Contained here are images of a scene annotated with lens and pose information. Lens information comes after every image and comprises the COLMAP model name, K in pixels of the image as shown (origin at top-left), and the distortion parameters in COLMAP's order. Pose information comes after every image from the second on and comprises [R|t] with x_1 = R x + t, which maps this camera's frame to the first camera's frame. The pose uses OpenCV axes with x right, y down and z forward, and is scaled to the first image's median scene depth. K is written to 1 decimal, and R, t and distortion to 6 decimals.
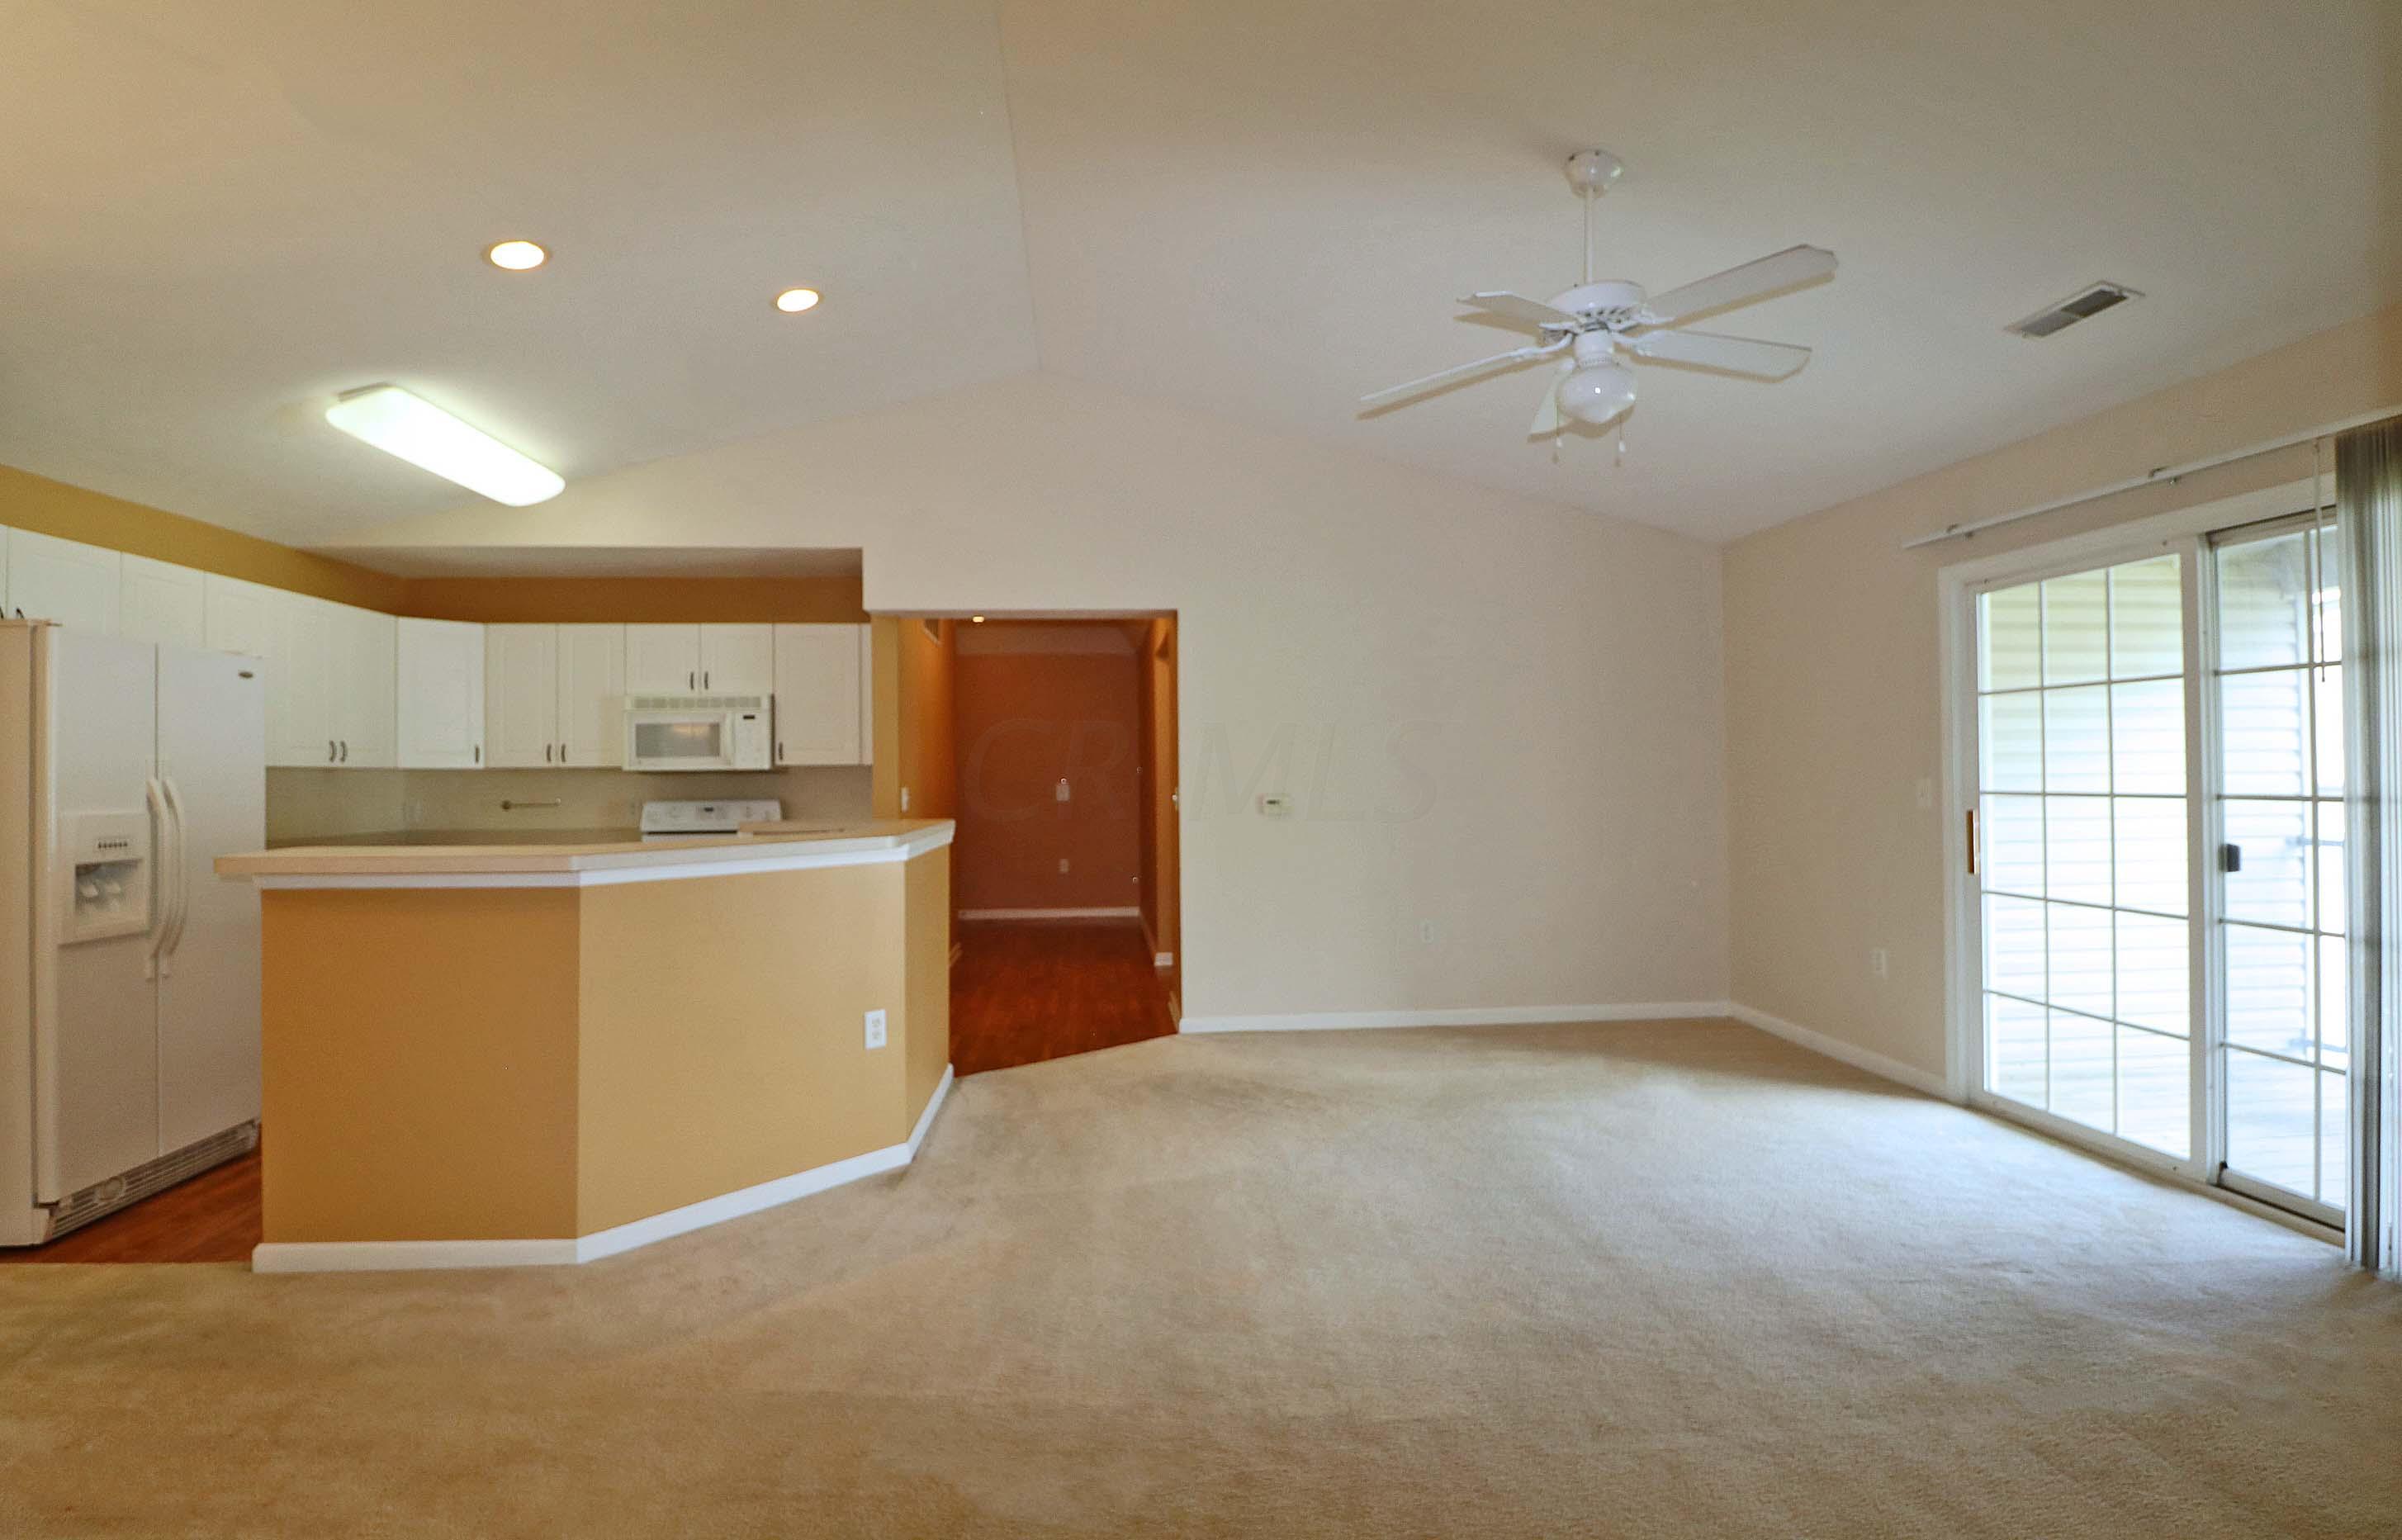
lens RADIAL K [[1152.4, 0, 1191.6], [0, 1152.4, 761.9], [0, 0, 1]] dist [-0.017384, -0.000539]
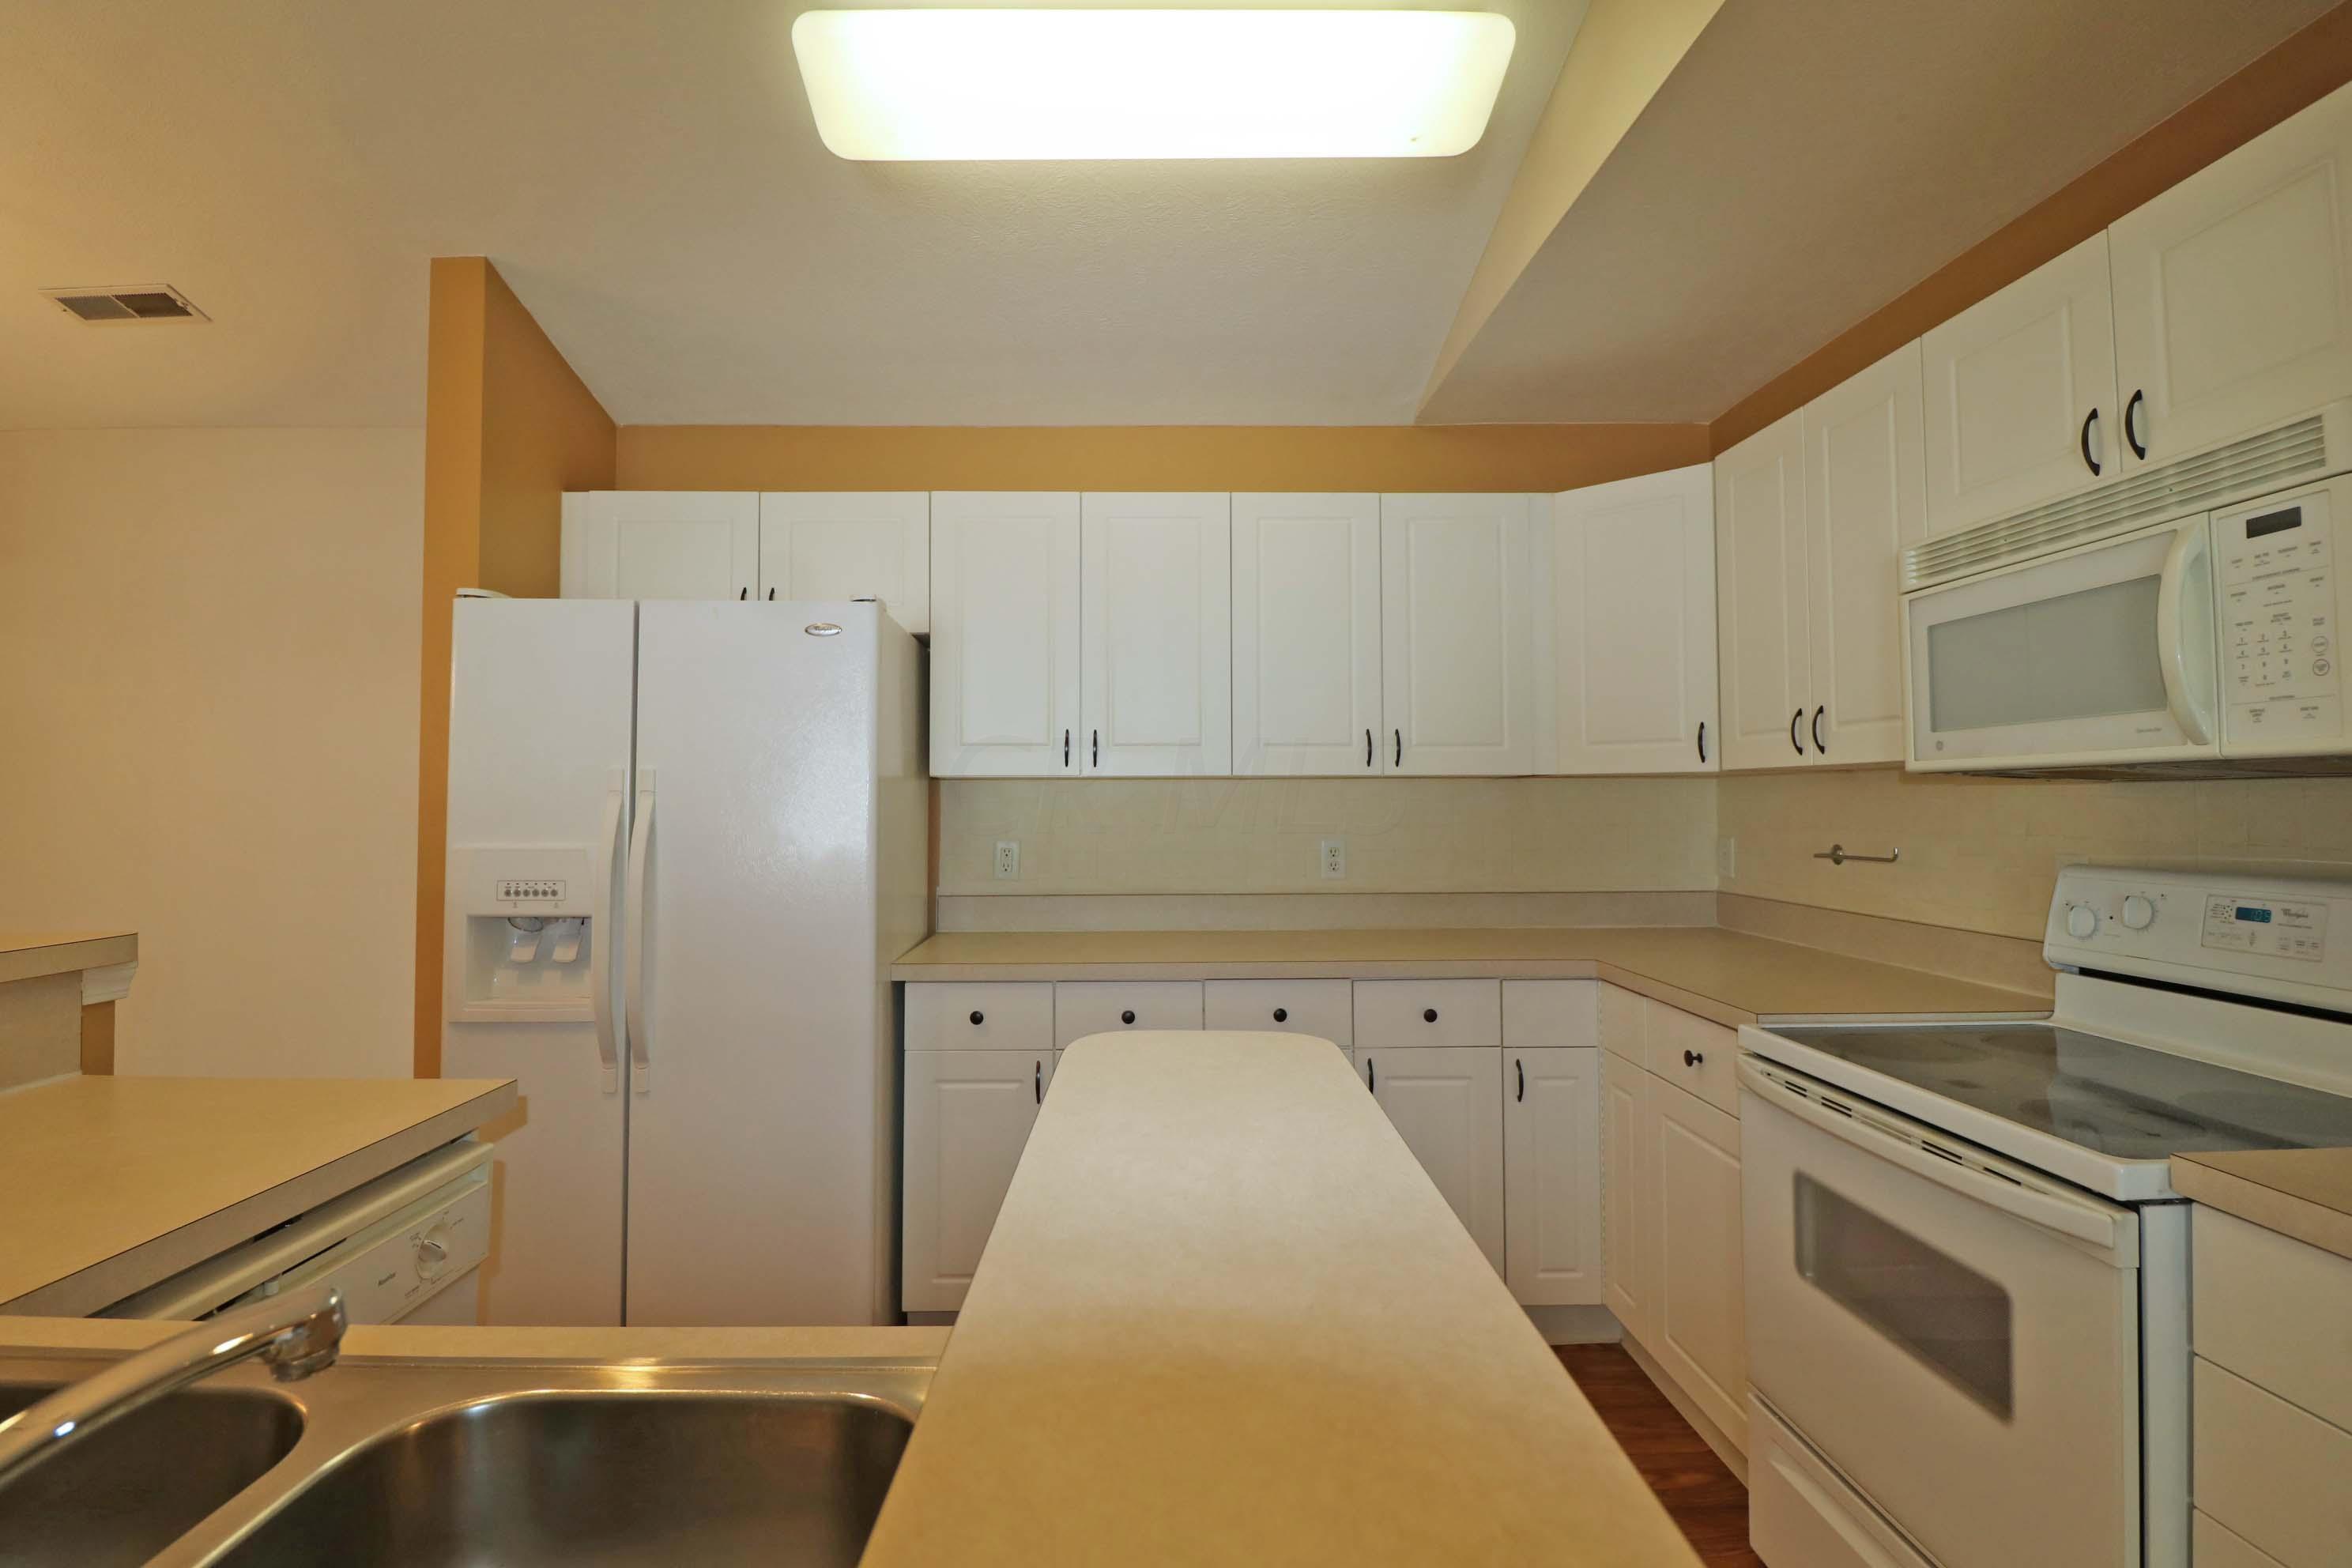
lens RADIAL K [[1101.9, 0, 1152.4], [0, 1101.9, 769.0], [0, 0, 1]] dist [-0.002166, -0.009522]
pose [[-0.066444, -0.019916, -0.997591, -0.163132], [0.017775, 0.999618, -0.021141, 0.009802], [0.997632, -0.019137, -0.066065, 0.803106]]
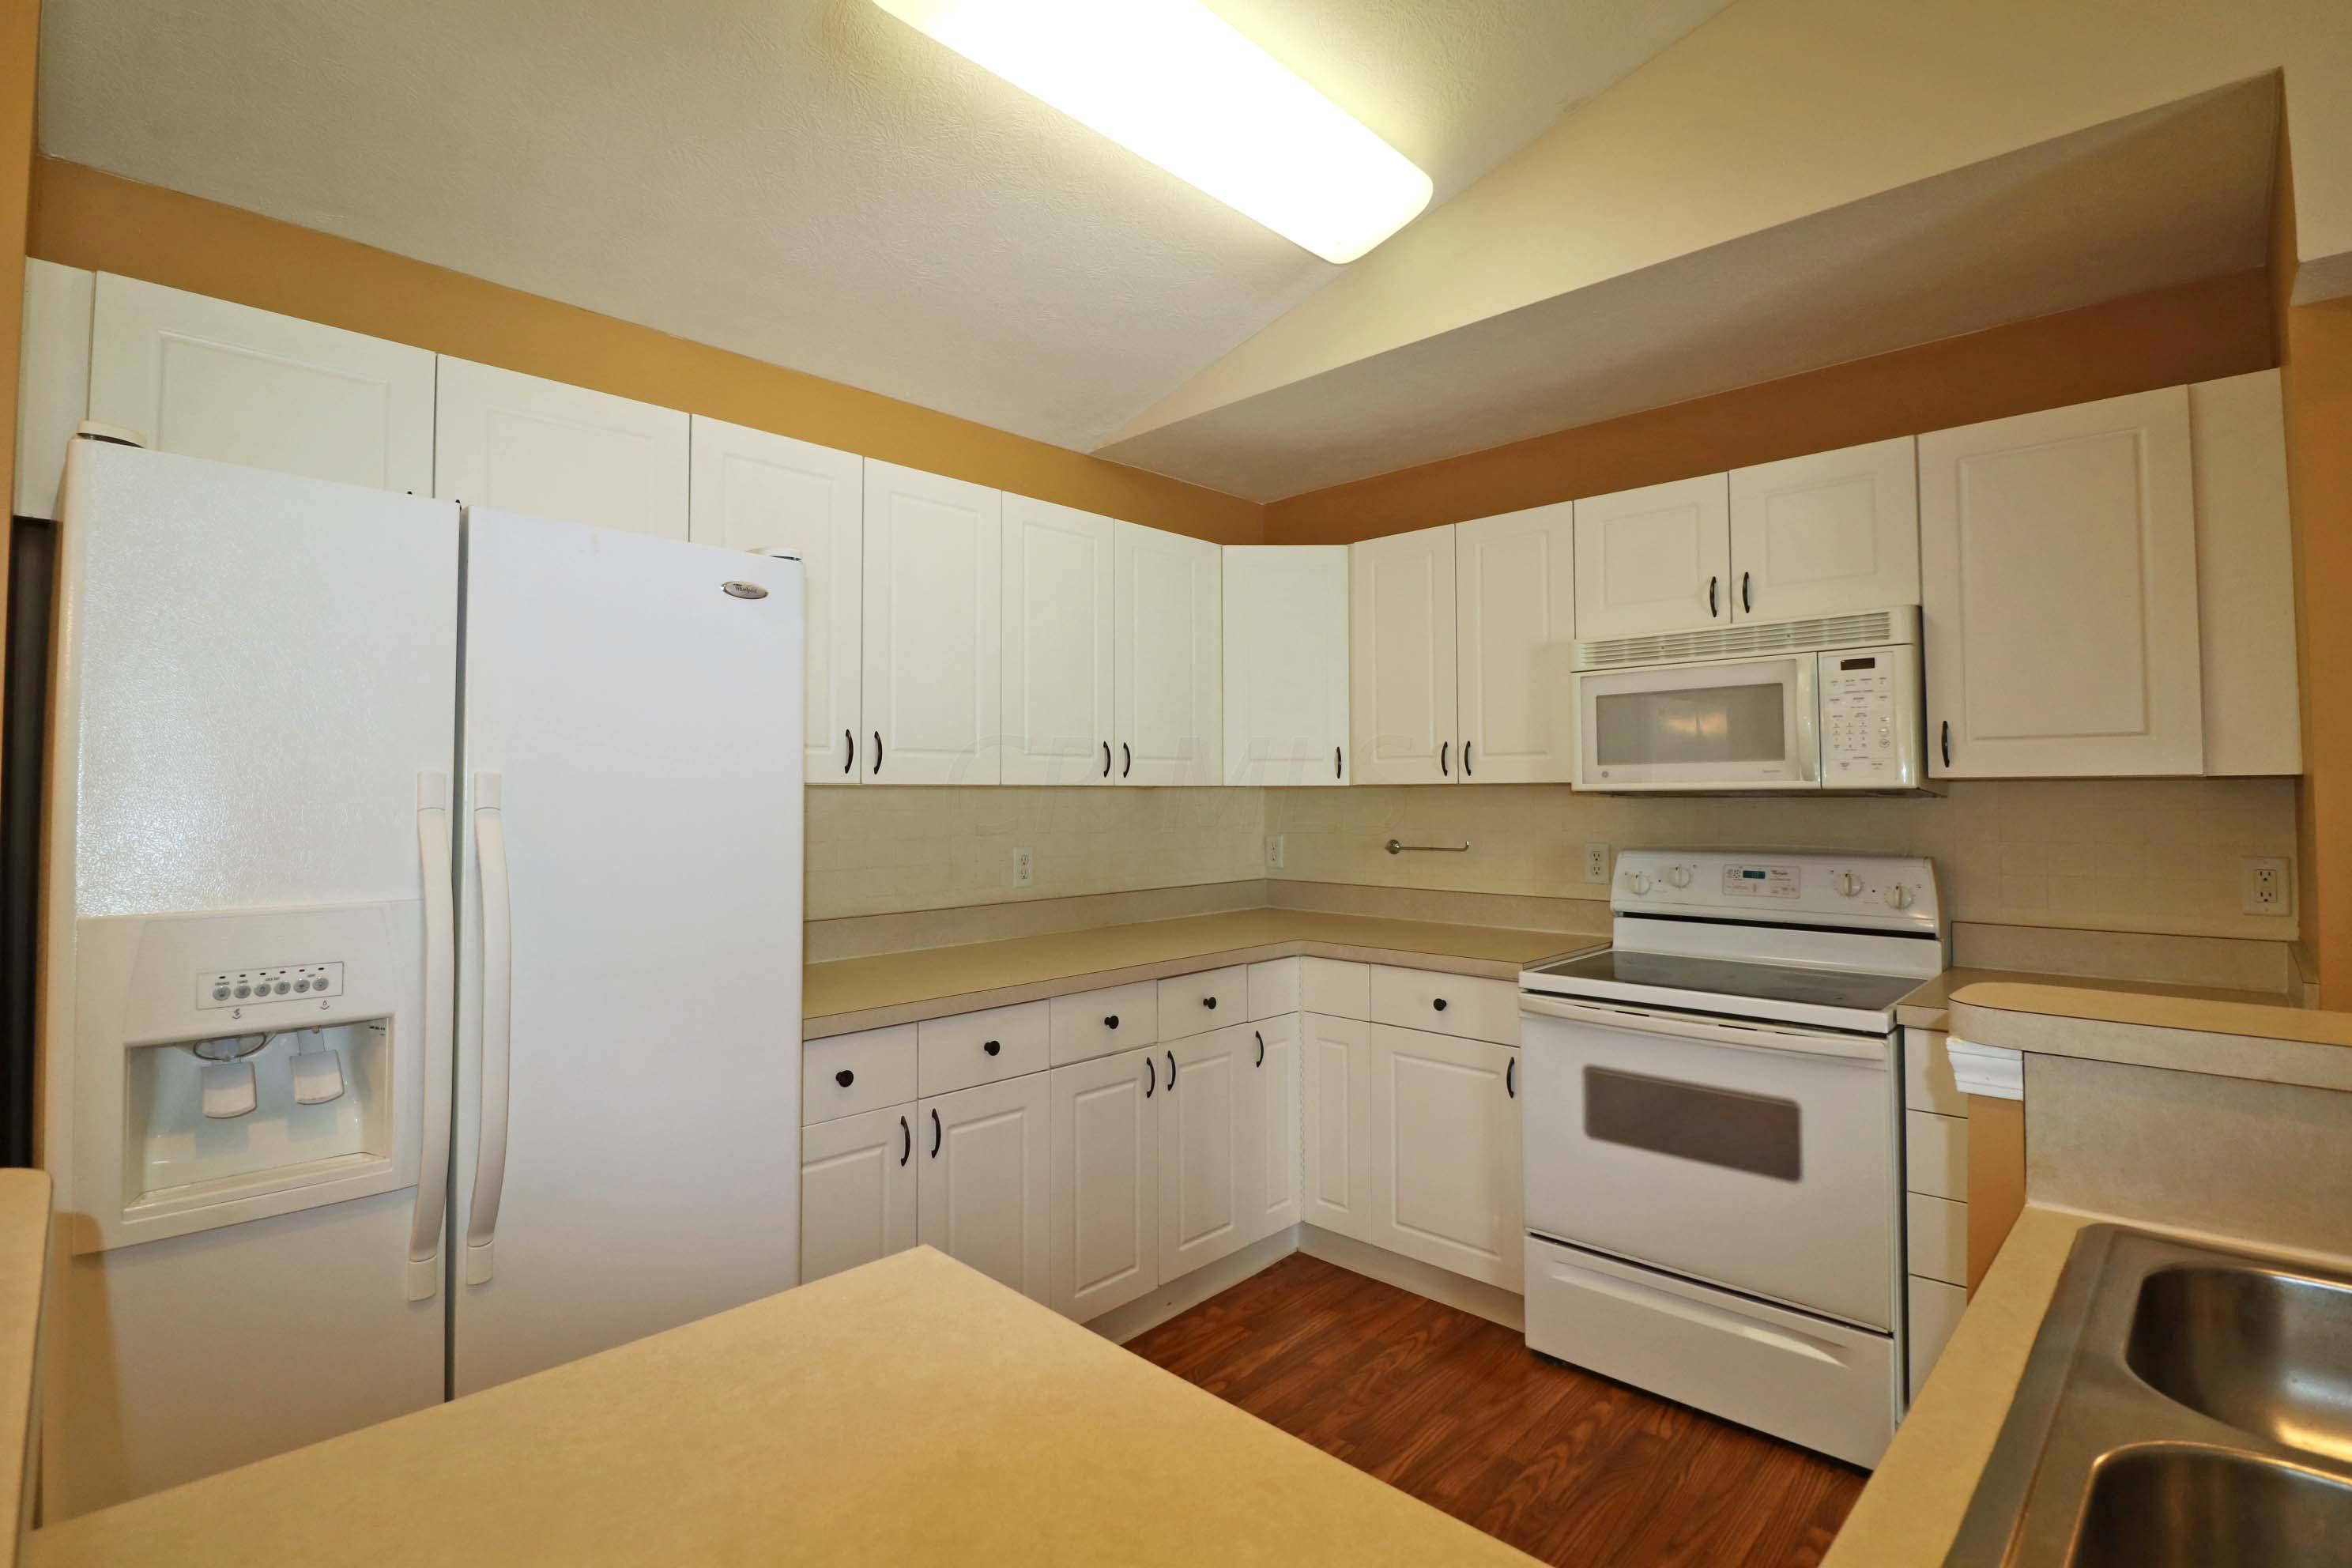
lens RADIAL K [[1101.9, 0, 1154.7], [0, 1101.9, 762.1], [0, 0, 1]] dist [-0.002166, -0.009522]
pose [[0.655959, -0.016308, -0.754621, -0.253869], [0.008228, 0.999862, -0.014455, 0.000729], [0.754752, 0.003273, 0.656002, 0.549633]]
